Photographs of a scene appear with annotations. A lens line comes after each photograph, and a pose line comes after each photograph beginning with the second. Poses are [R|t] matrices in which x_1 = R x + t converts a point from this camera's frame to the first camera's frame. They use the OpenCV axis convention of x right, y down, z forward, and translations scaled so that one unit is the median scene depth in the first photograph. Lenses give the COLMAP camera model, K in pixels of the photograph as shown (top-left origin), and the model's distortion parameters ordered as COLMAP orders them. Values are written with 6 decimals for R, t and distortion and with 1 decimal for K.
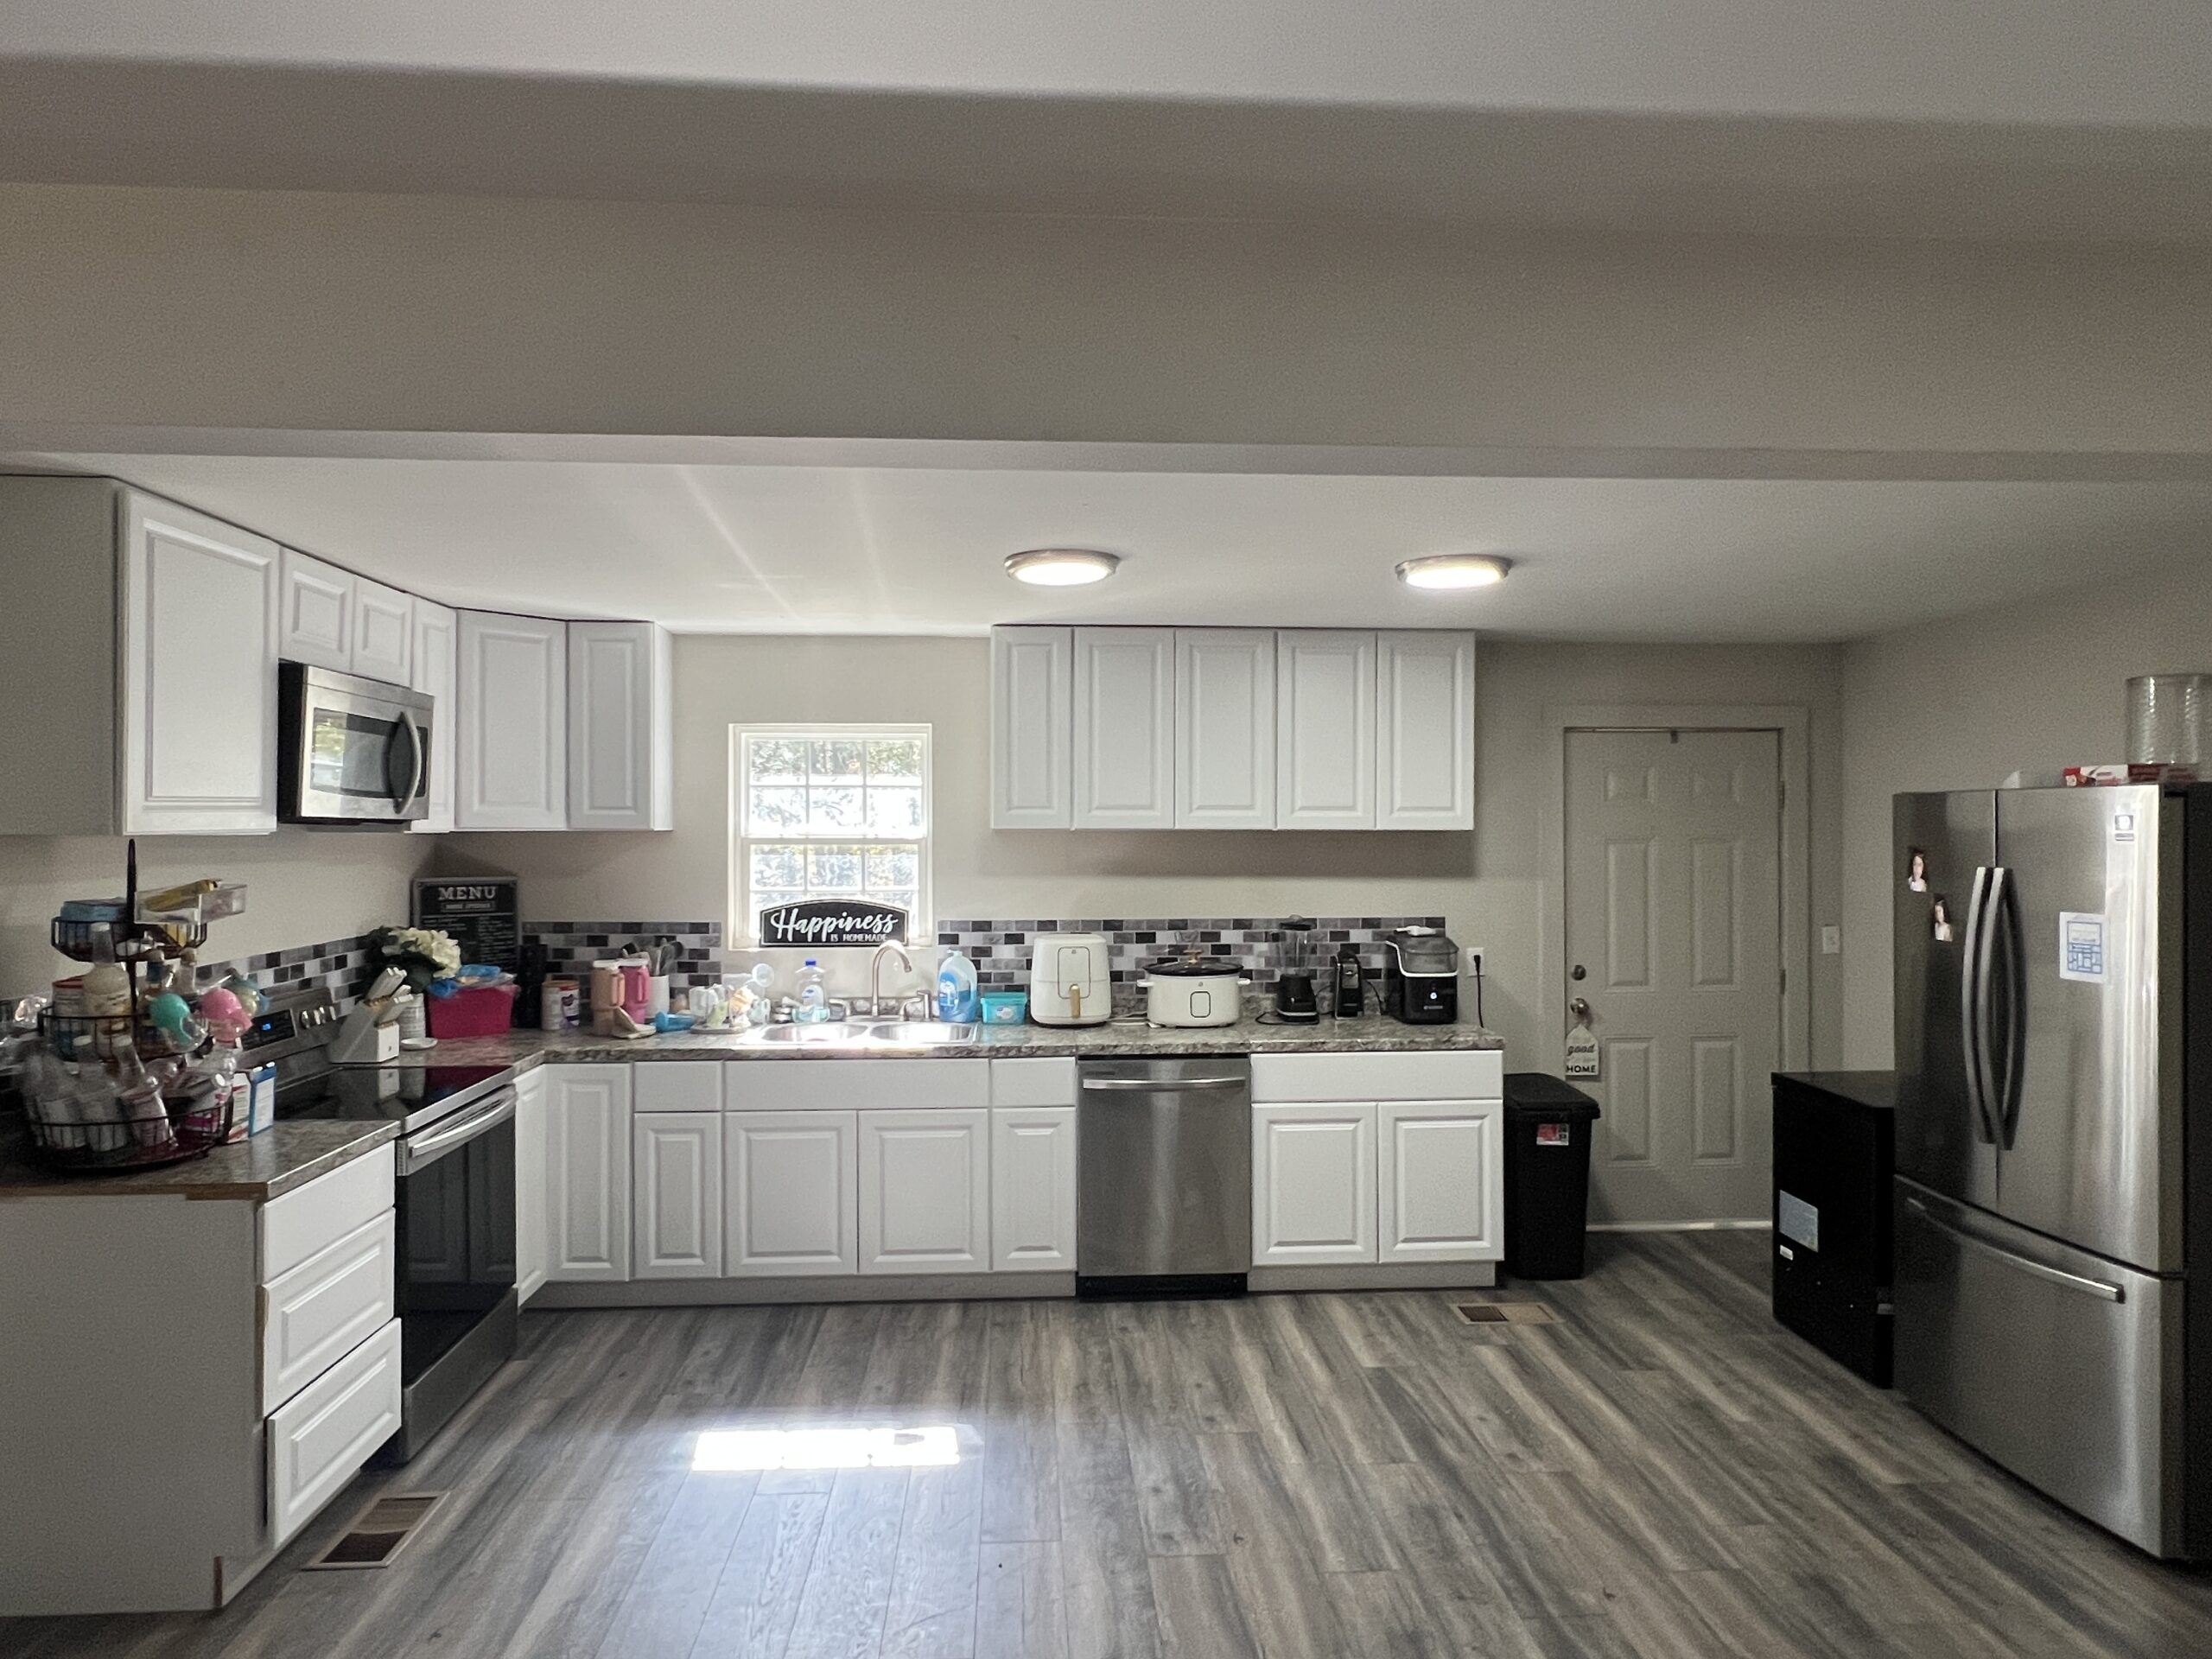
lens RADIAL K [[1322.6, 0, 1095.3], [0, 1322.6, 830.1], [0, 0, 1]] dist [0.008659, -0.004886]
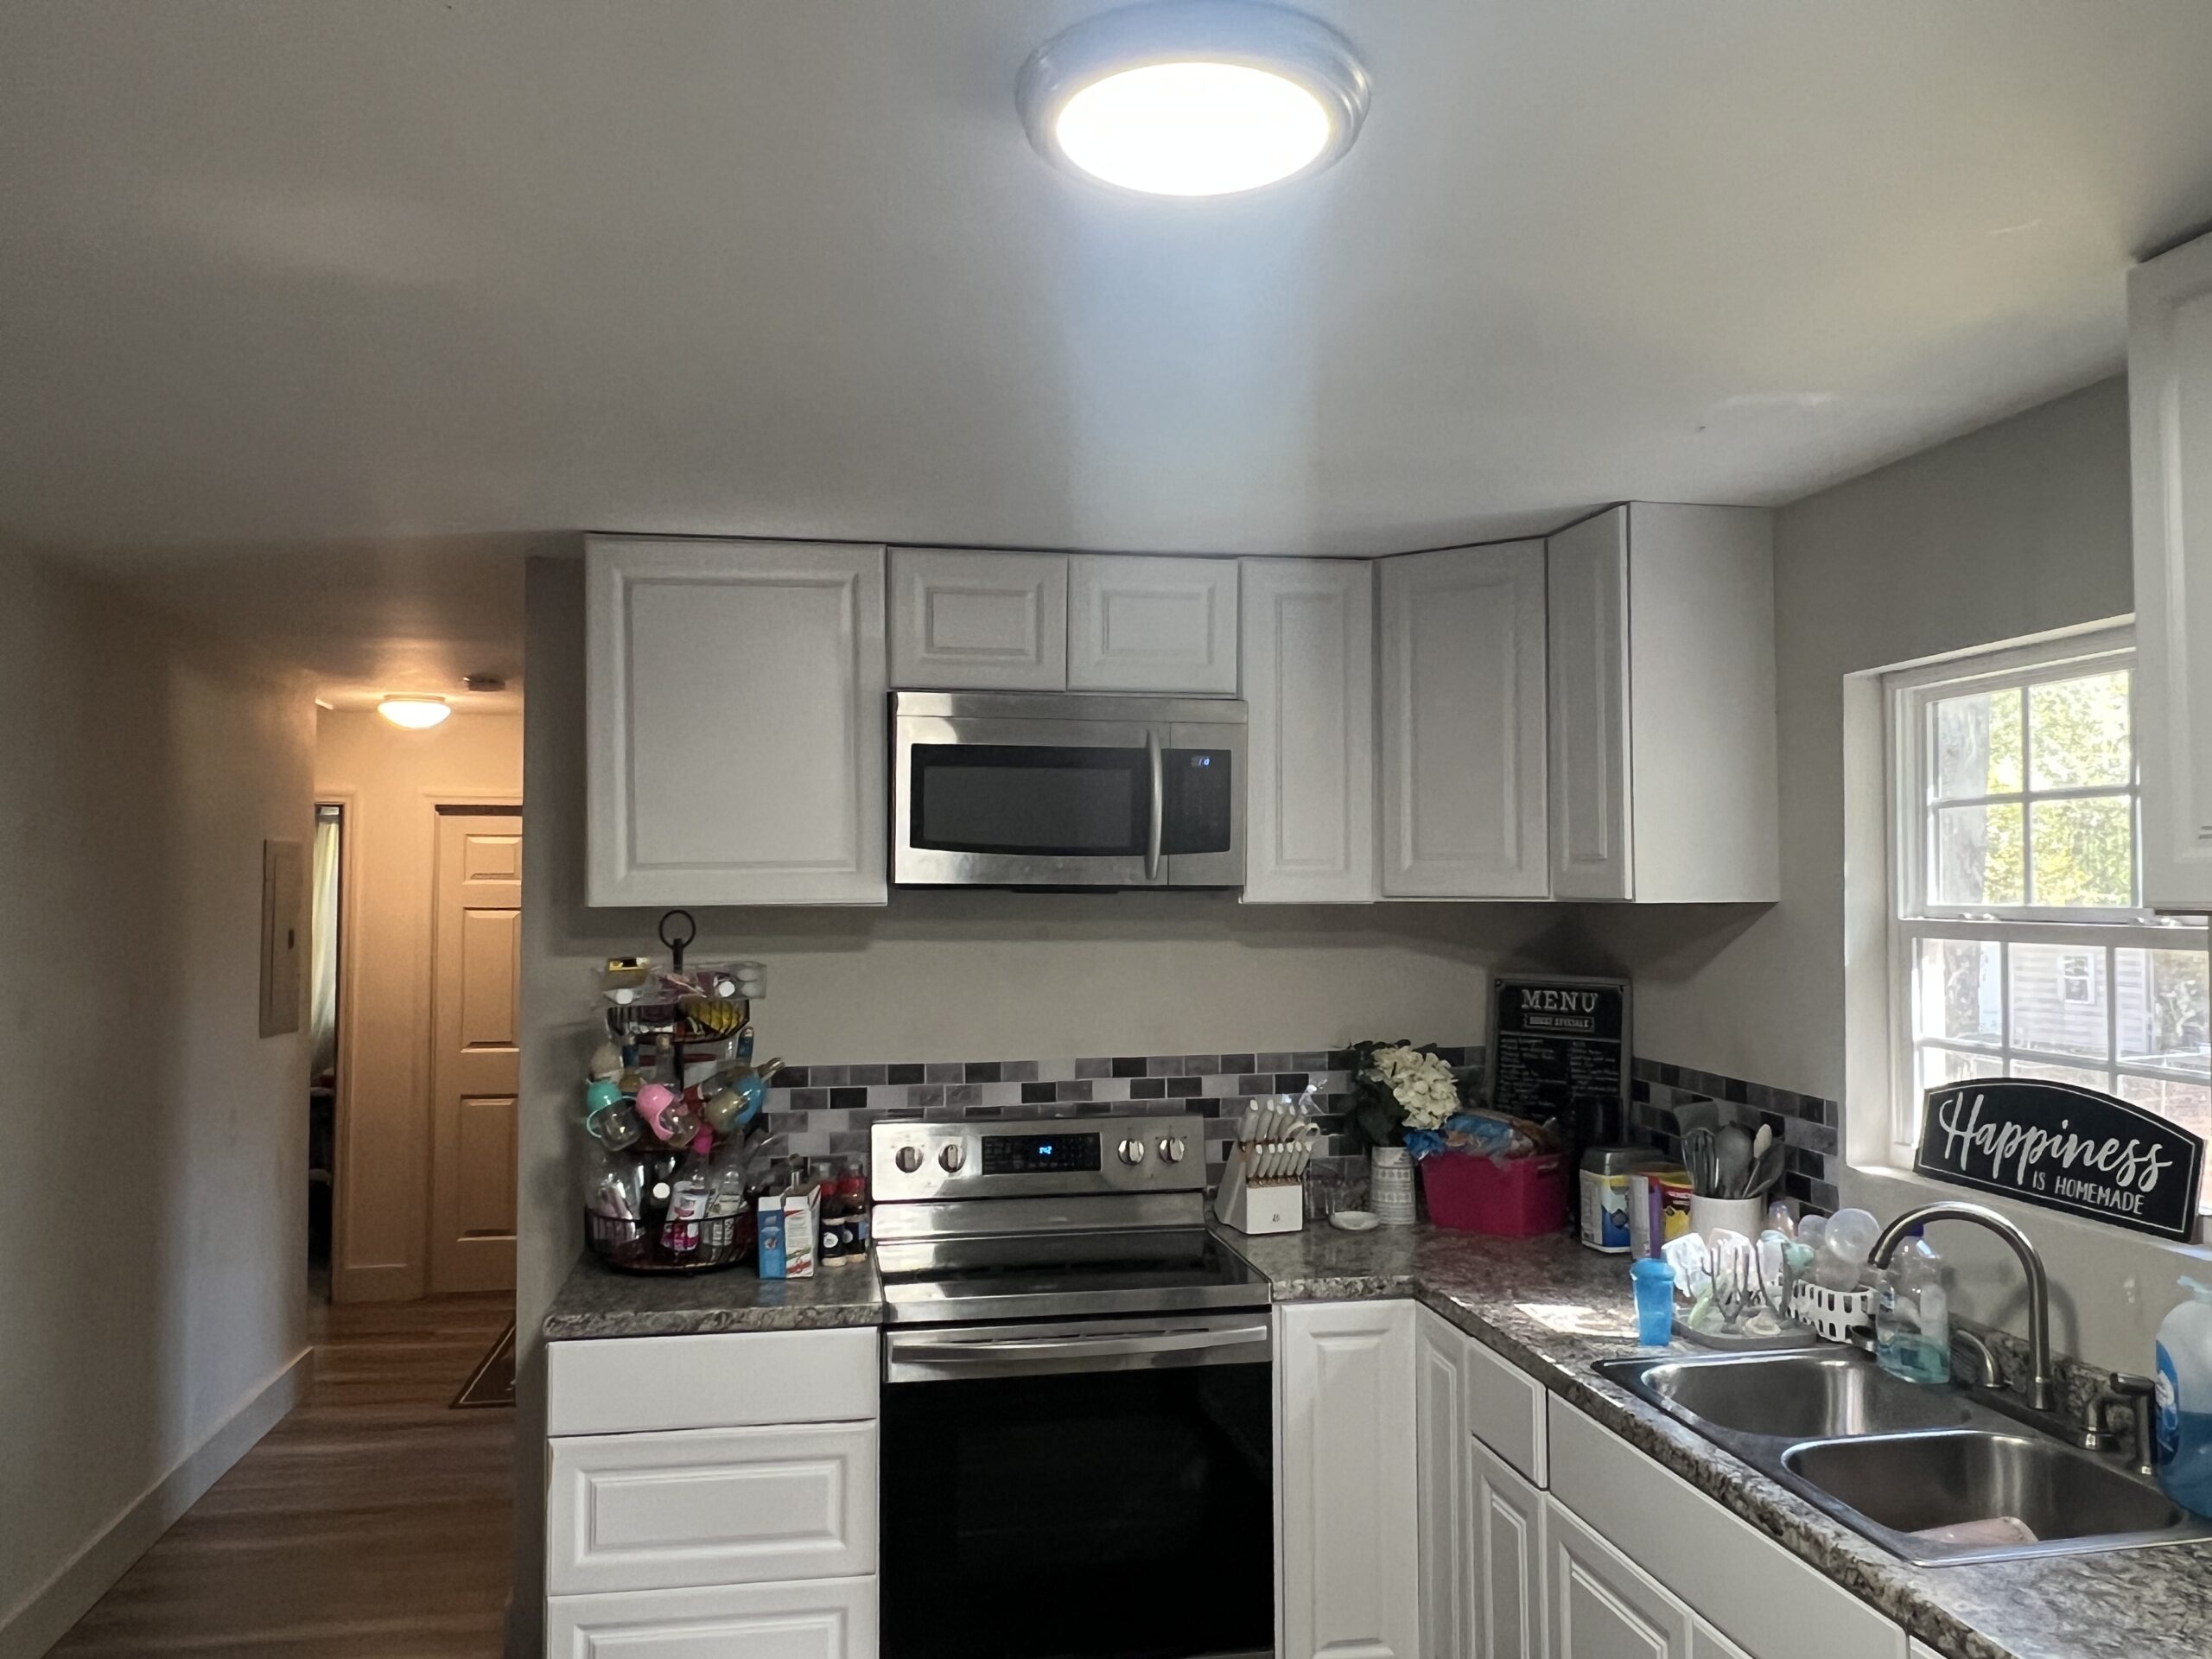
lens RADIAL K [[1669.3, 0, 1089.5], [0, 1669.3, 835.2], [0, 0, 1]] dist [0.006010, -0.013496]
pose [[0.118911, -0.029121, -0.992478, 0.300456], [0.000208, 0.999571, -0.029304, -0.007646], [0.992905, 0.003278, 0.118866, 0.747620]]
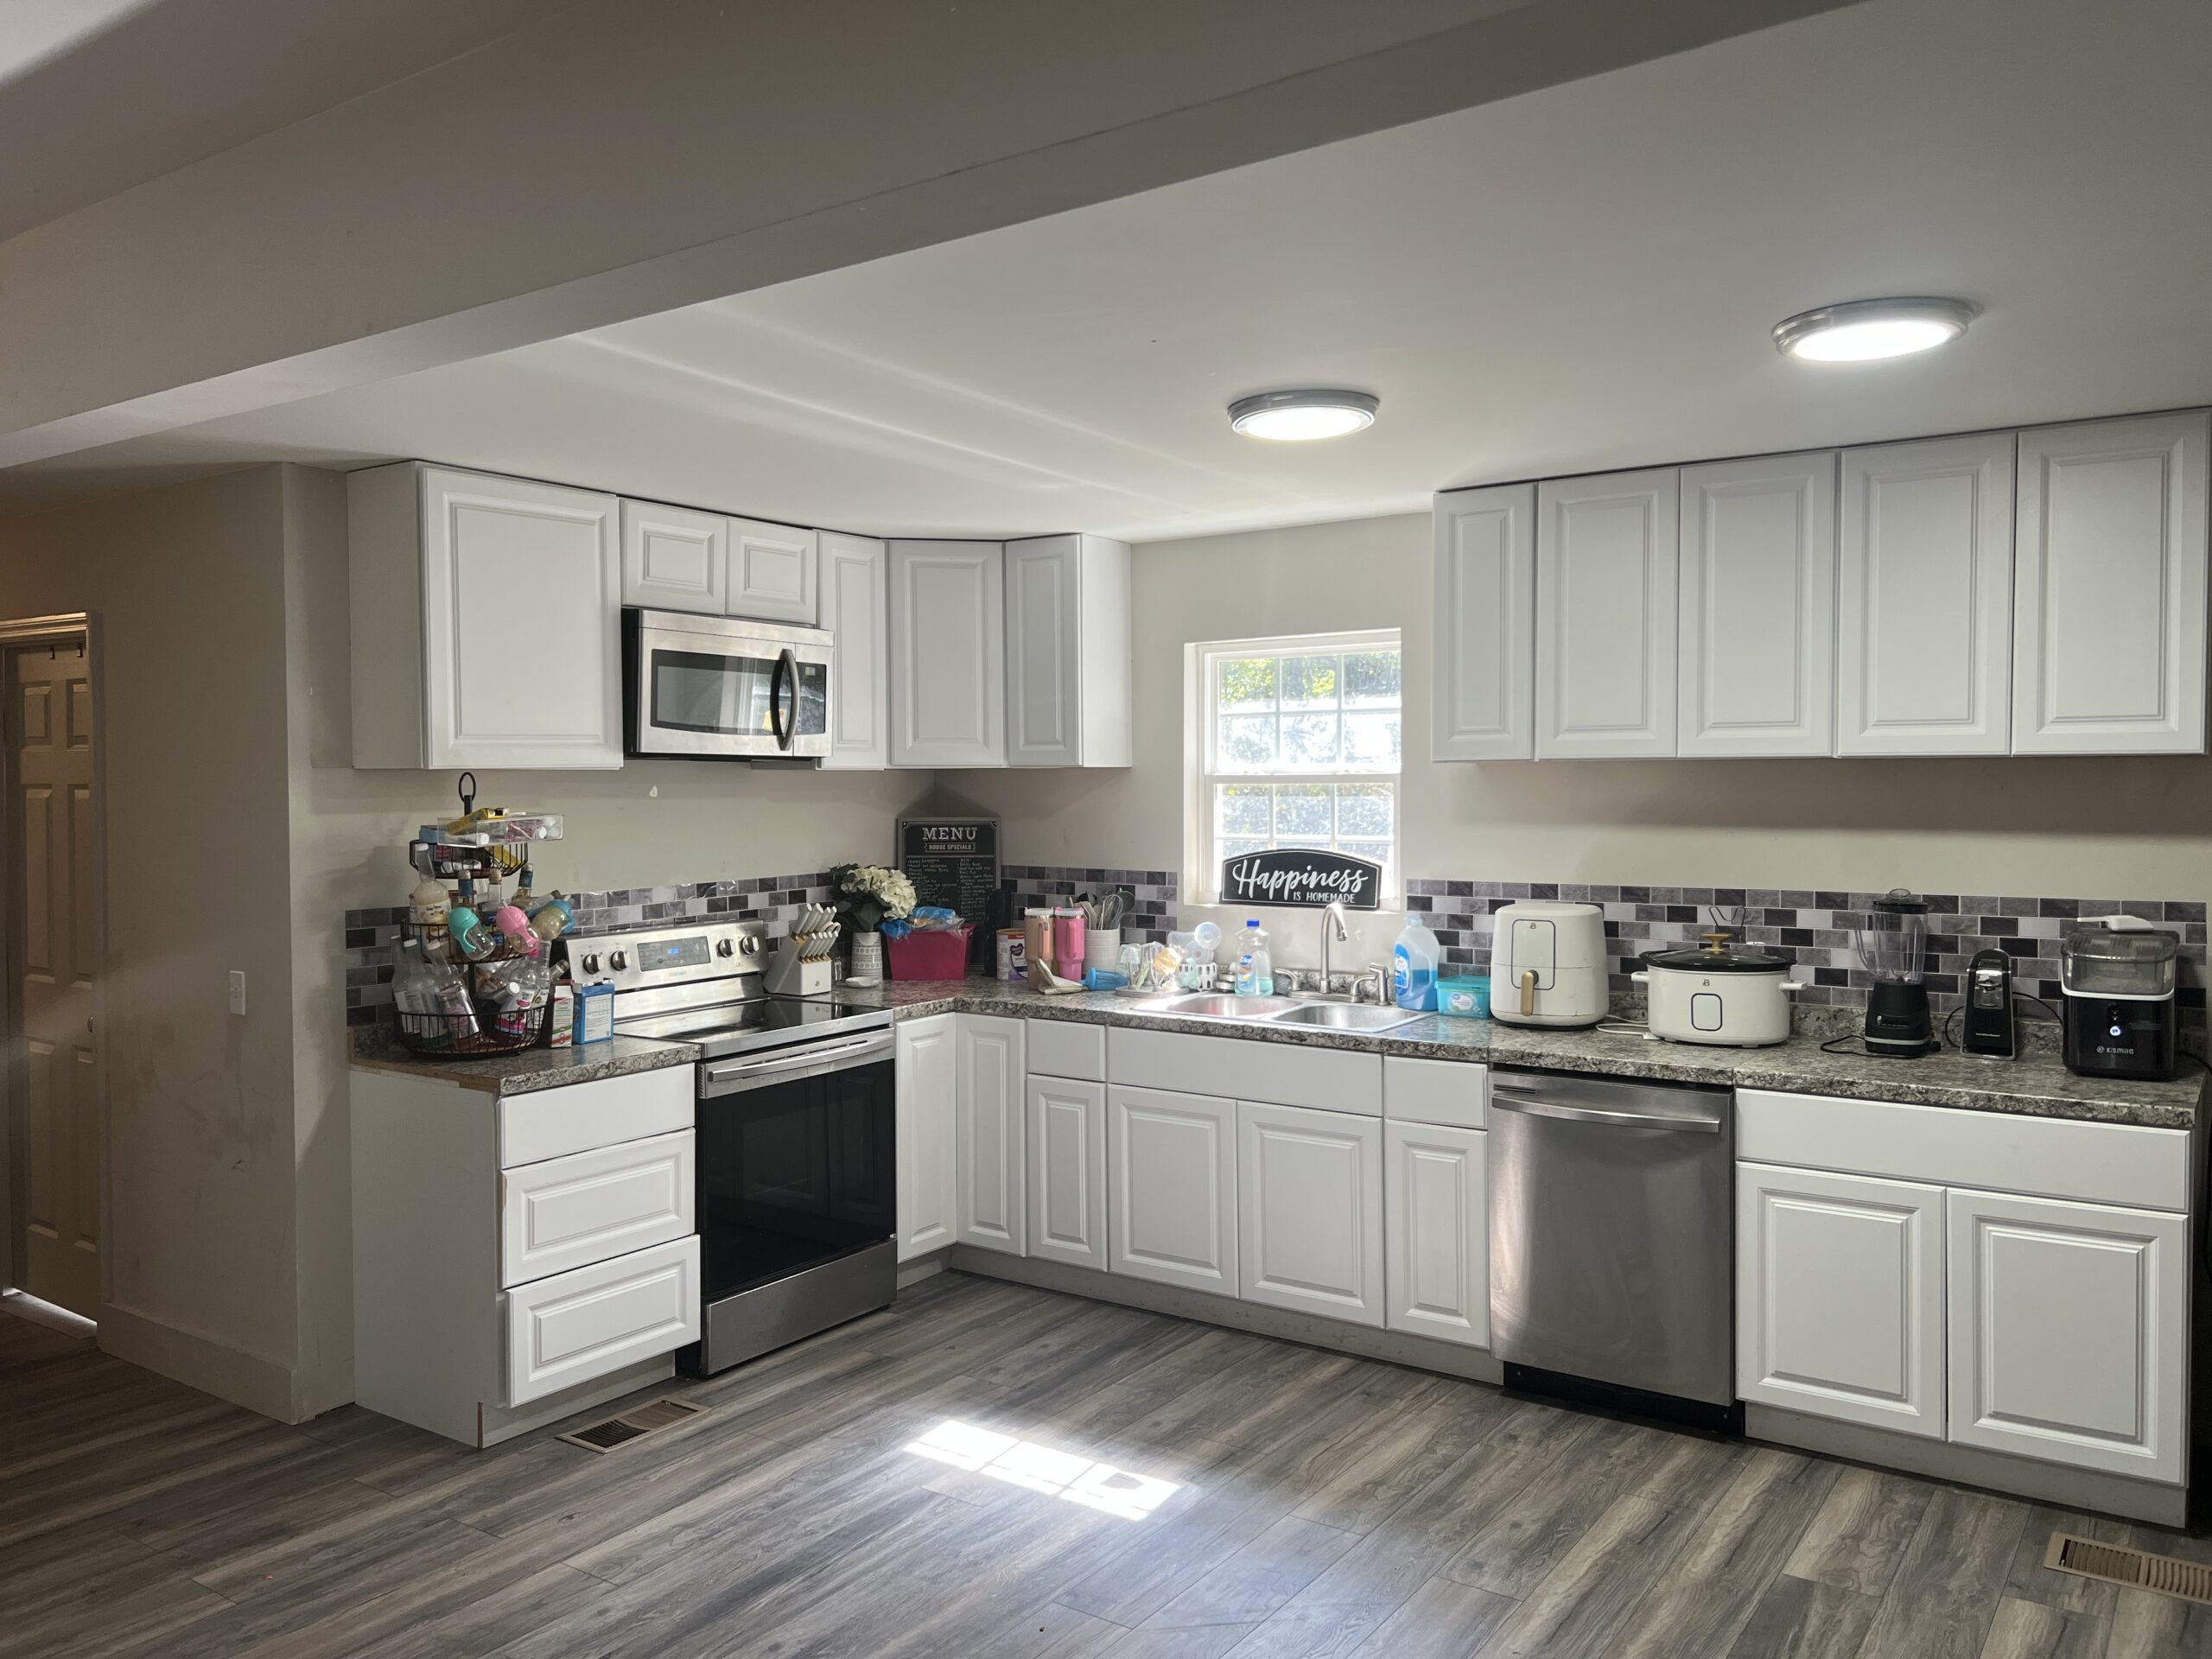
lens RADIAL K [[1672.1, 0, 1111.4], [0, 1672.1, 829.9], [0, 0, 1]] dist [0.073401, -0.077160]
pose [[0.787682, 0.015048, -0.615898, 0.398980], [0.004405, 0.999539, 0.030054, 0.009764], [0.616066, -0.026386, 0.787253, 0.125252]]
